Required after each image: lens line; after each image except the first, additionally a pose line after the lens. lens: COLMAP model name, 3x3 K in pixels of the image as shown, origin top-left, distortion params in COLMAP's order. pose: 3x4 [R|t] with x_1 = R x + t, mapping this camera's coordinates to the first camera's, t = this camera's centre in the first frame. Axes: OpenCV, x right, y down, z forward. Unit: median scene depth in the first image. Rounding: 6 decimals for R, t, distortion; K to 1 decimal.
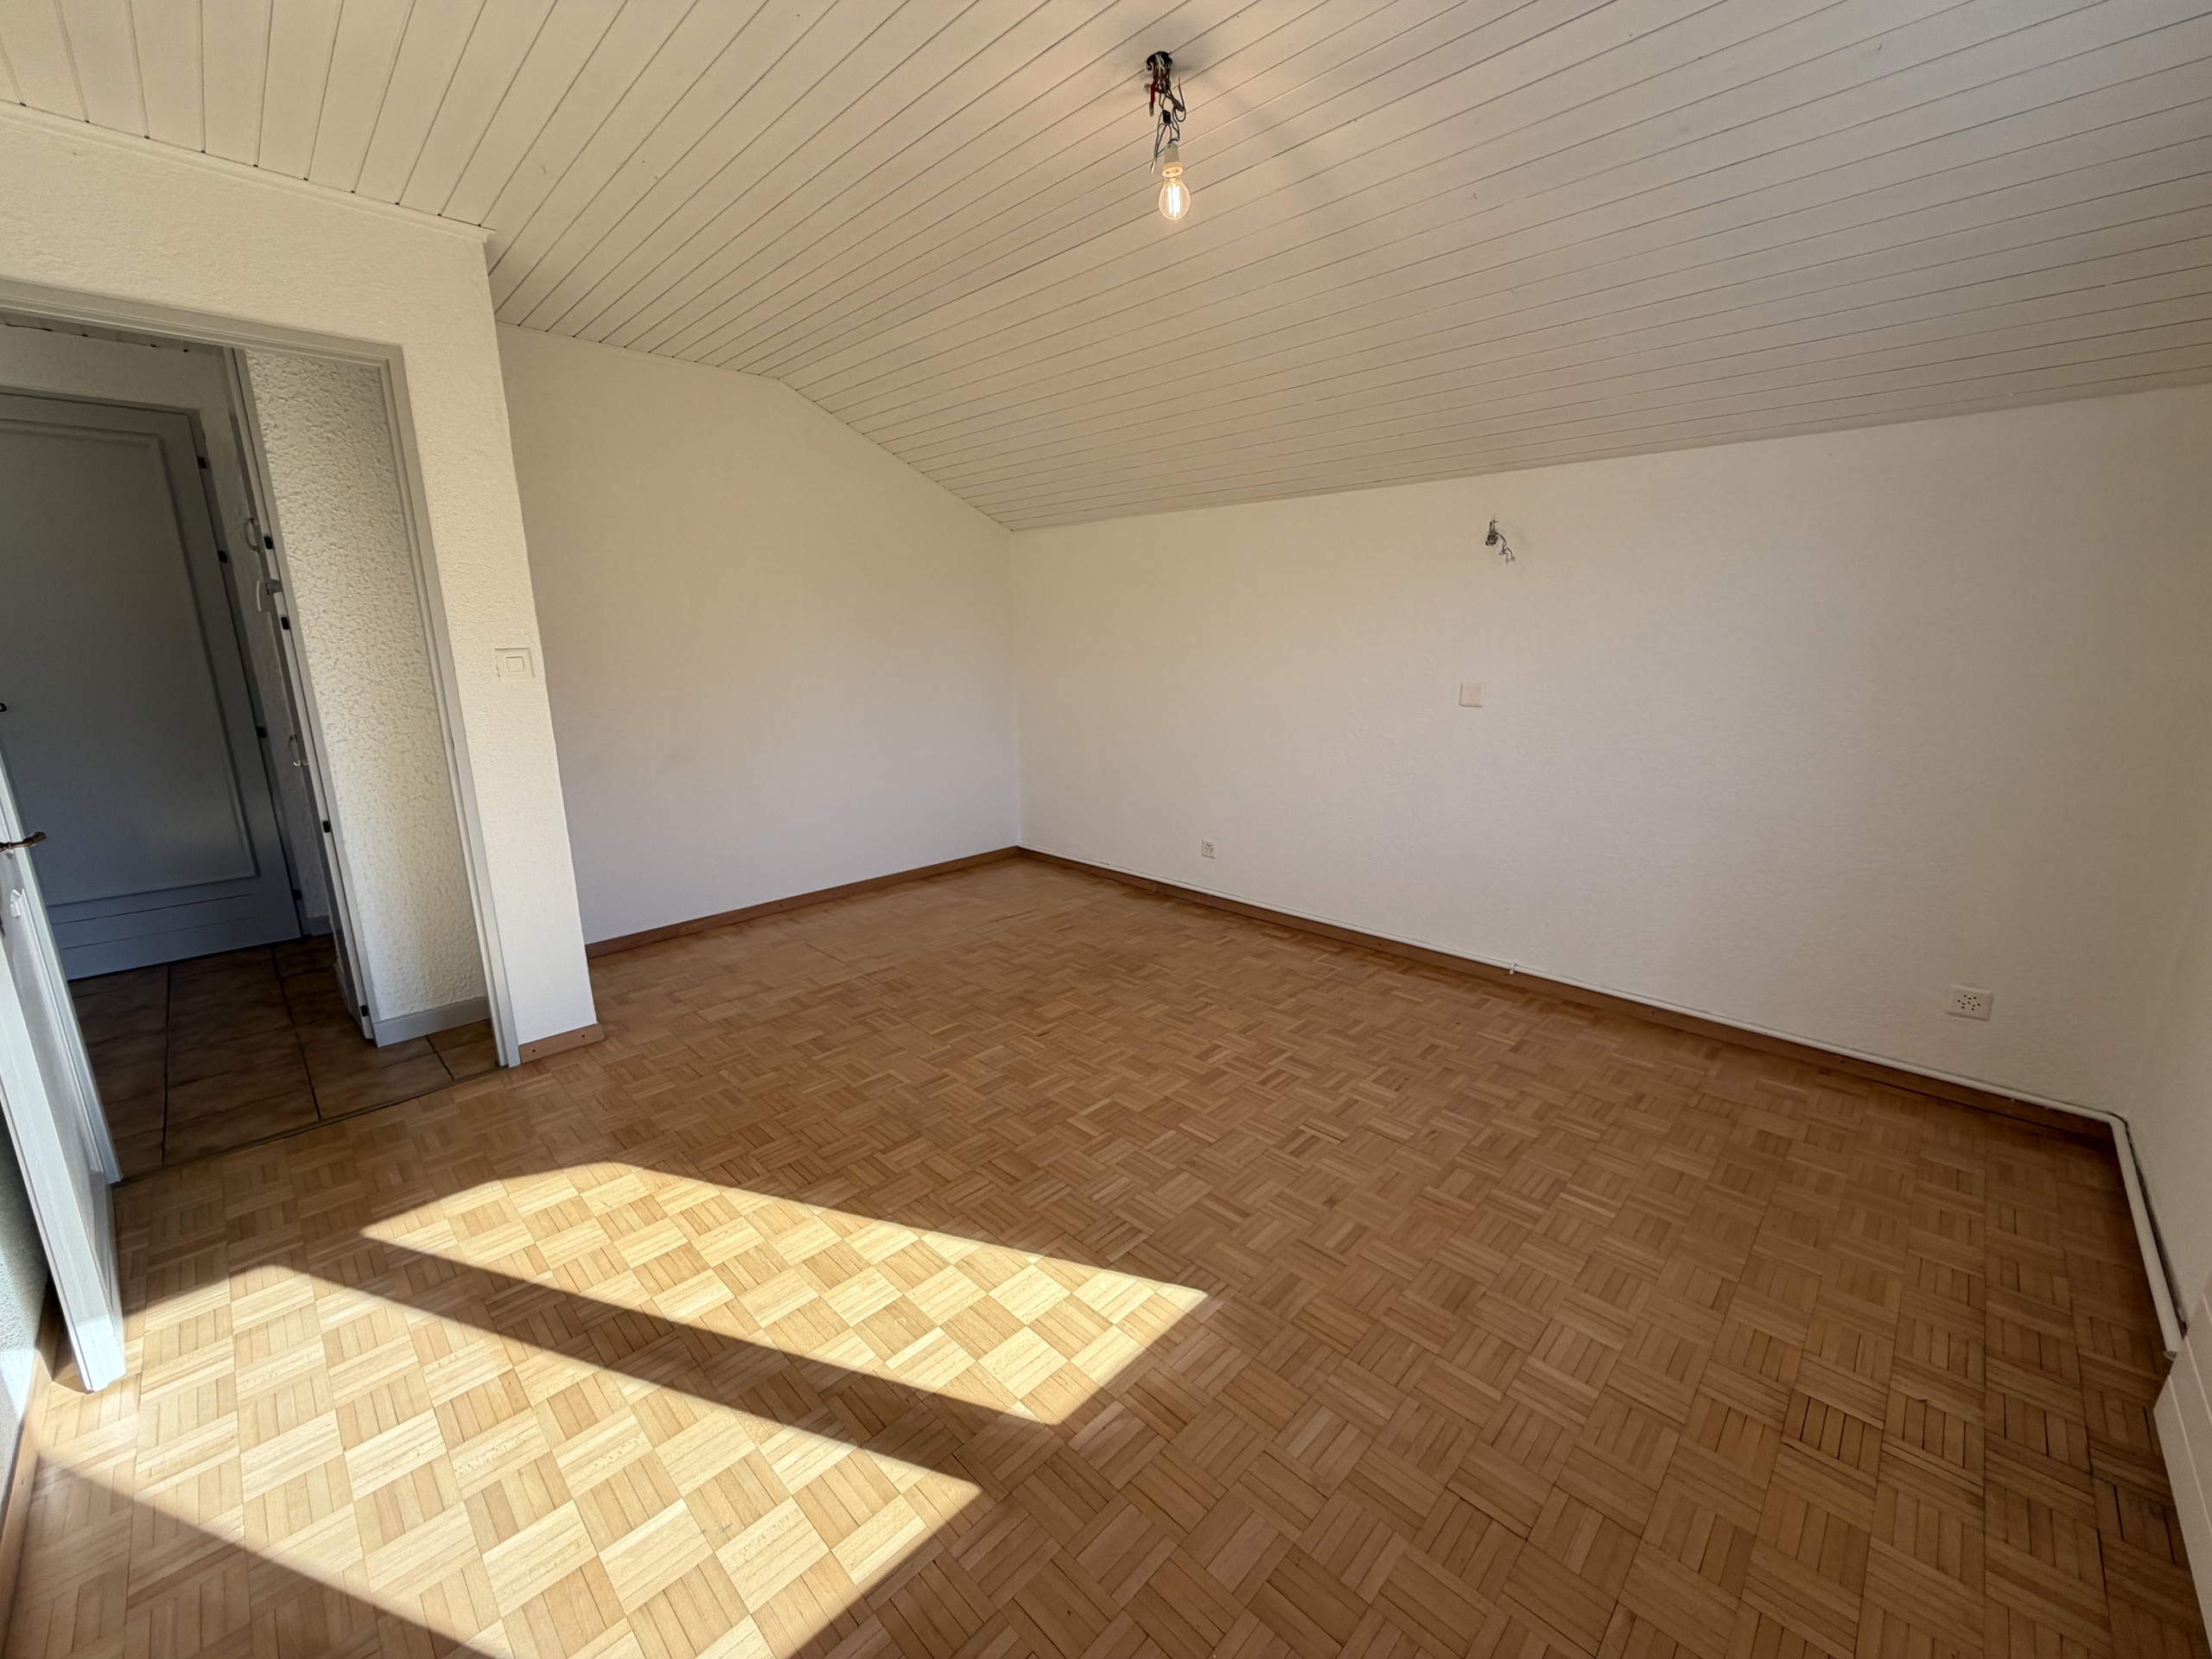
lens RADIAL K [[880.6, 0, 1097.6], [0, 880.6, 834.5], [0, 0, 1]] dist [0.001186, -0.000375]
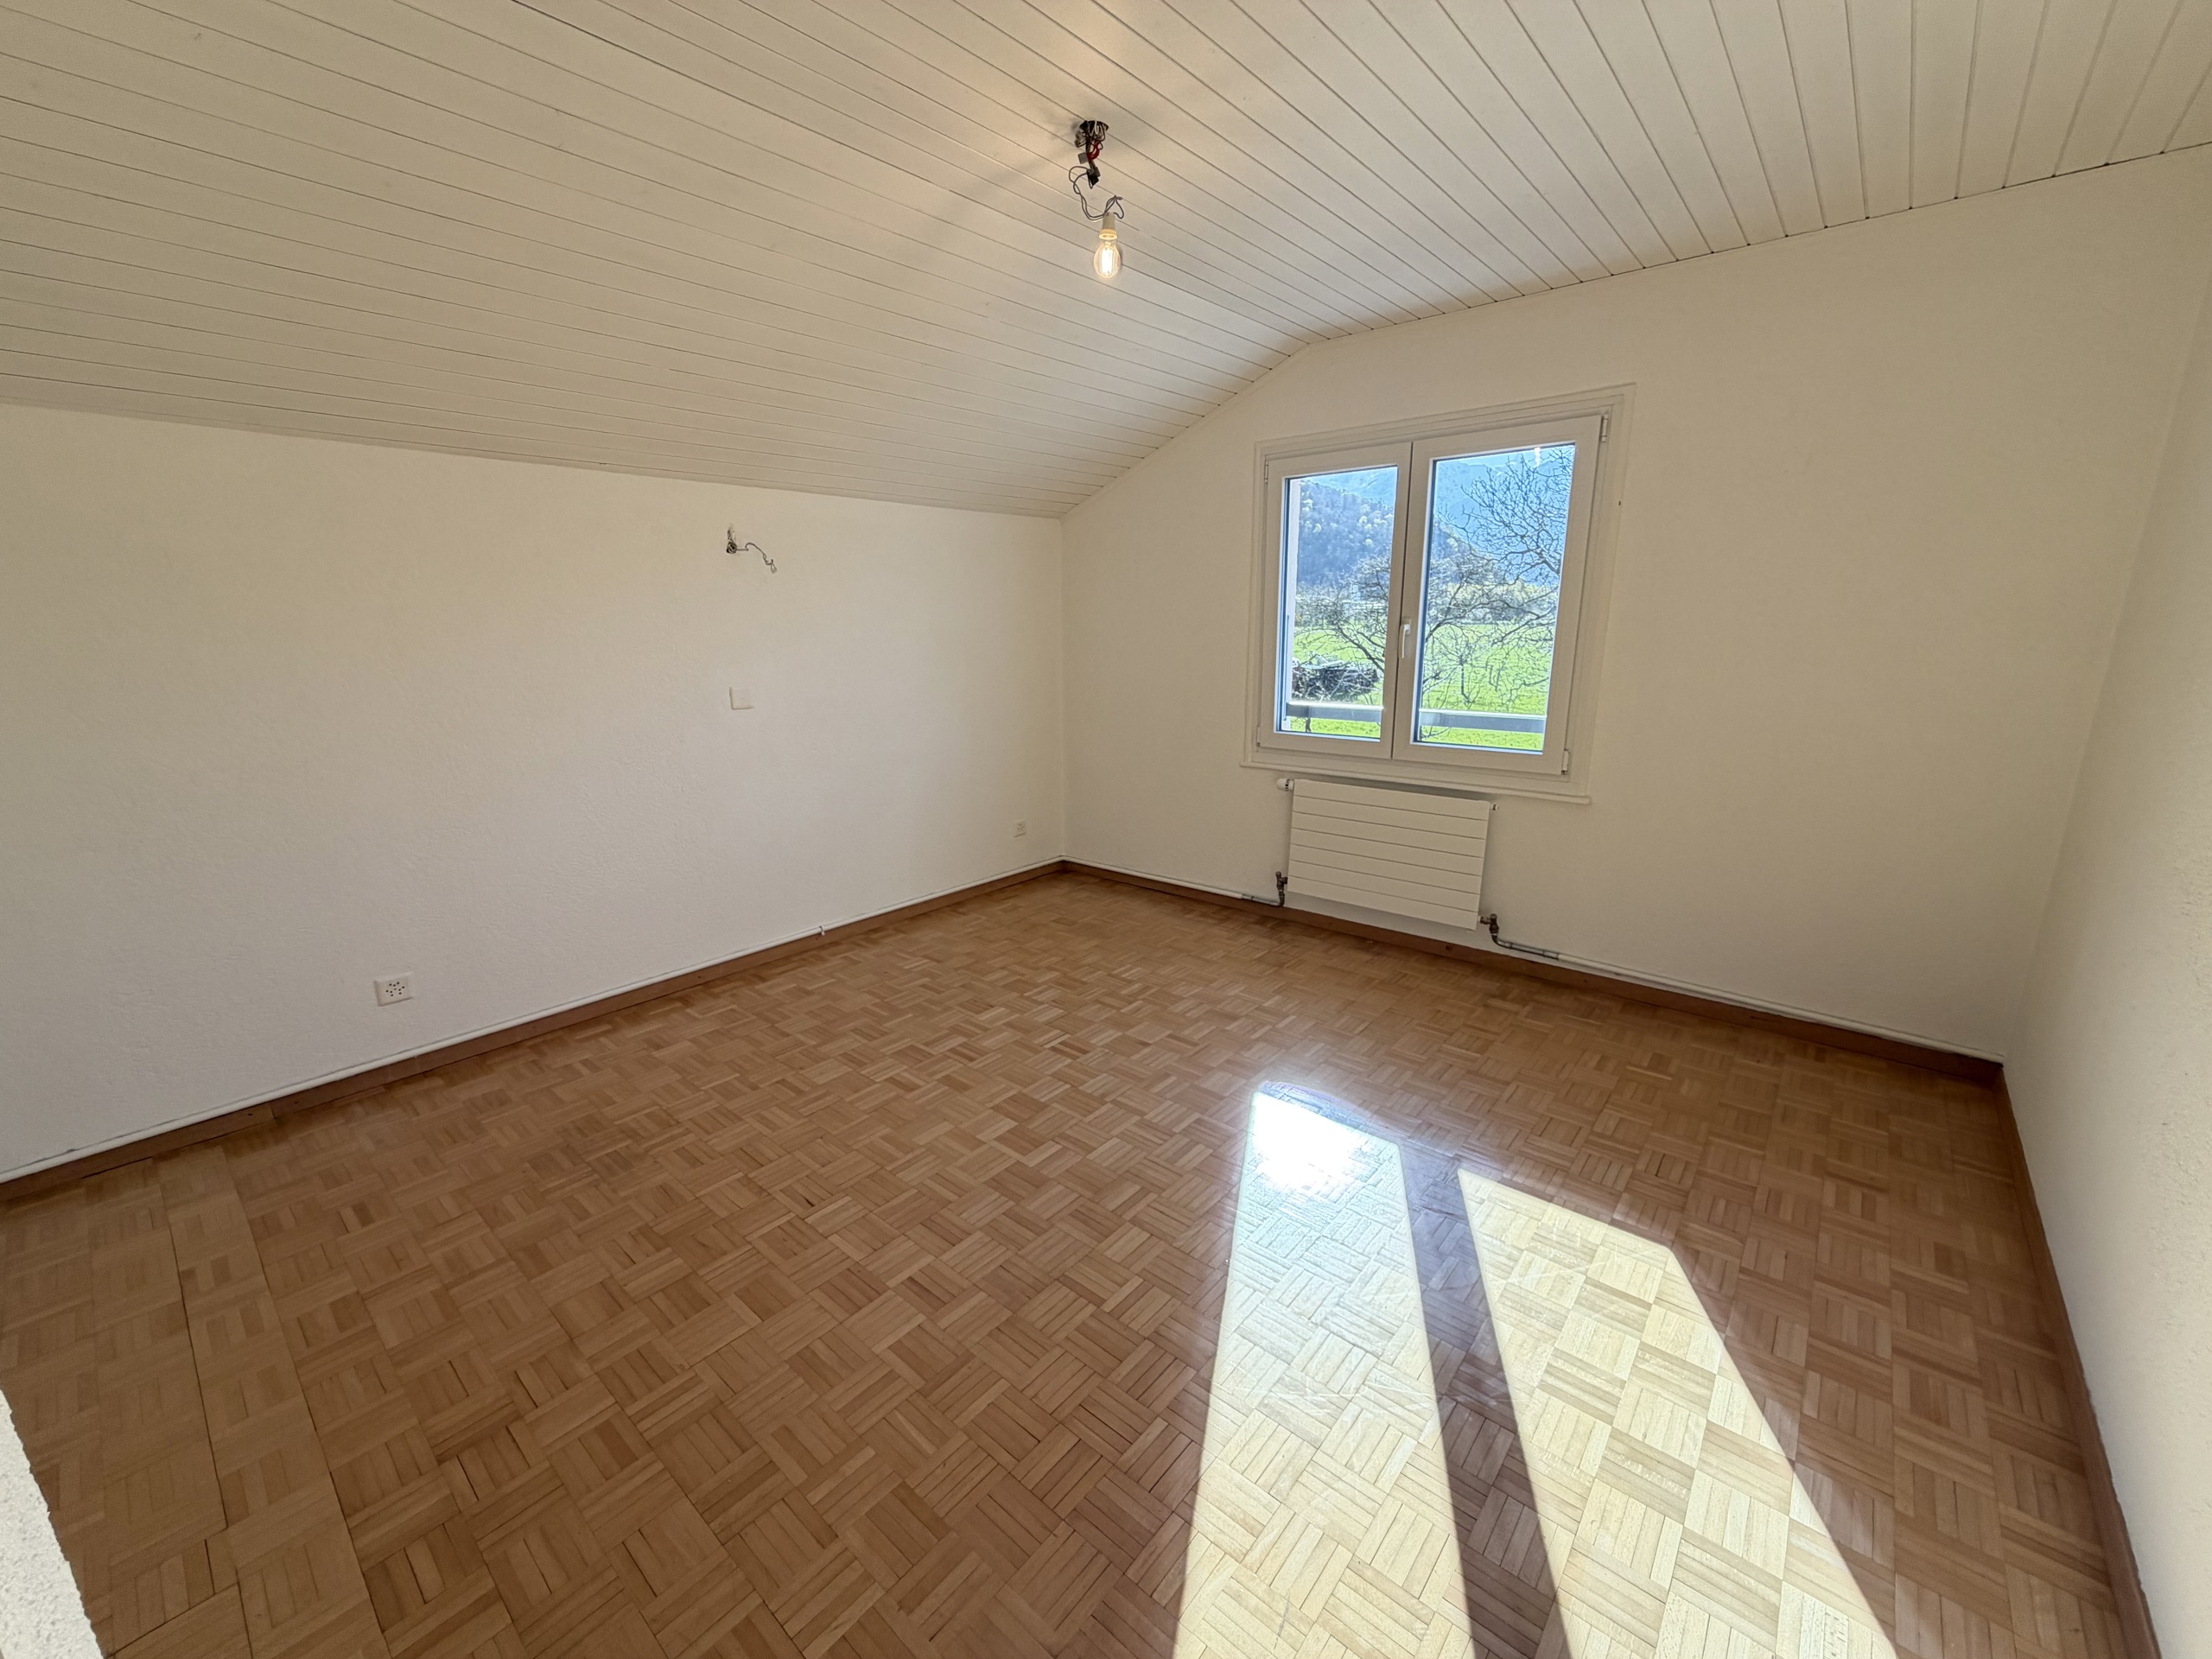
lens RADIAL K [[880.6, 0, 1099.0], [0, 880.6, 823.6], [0, 0, 1]] dist [0.001186, -0.000375]
pose [[-0.066559, -0.218736, 0.973511, -0.679145], [0.238476, 0.943911, 0.228390, -0.164503], [-0.968865, 0.247360, -0.010663, 0.675524]]
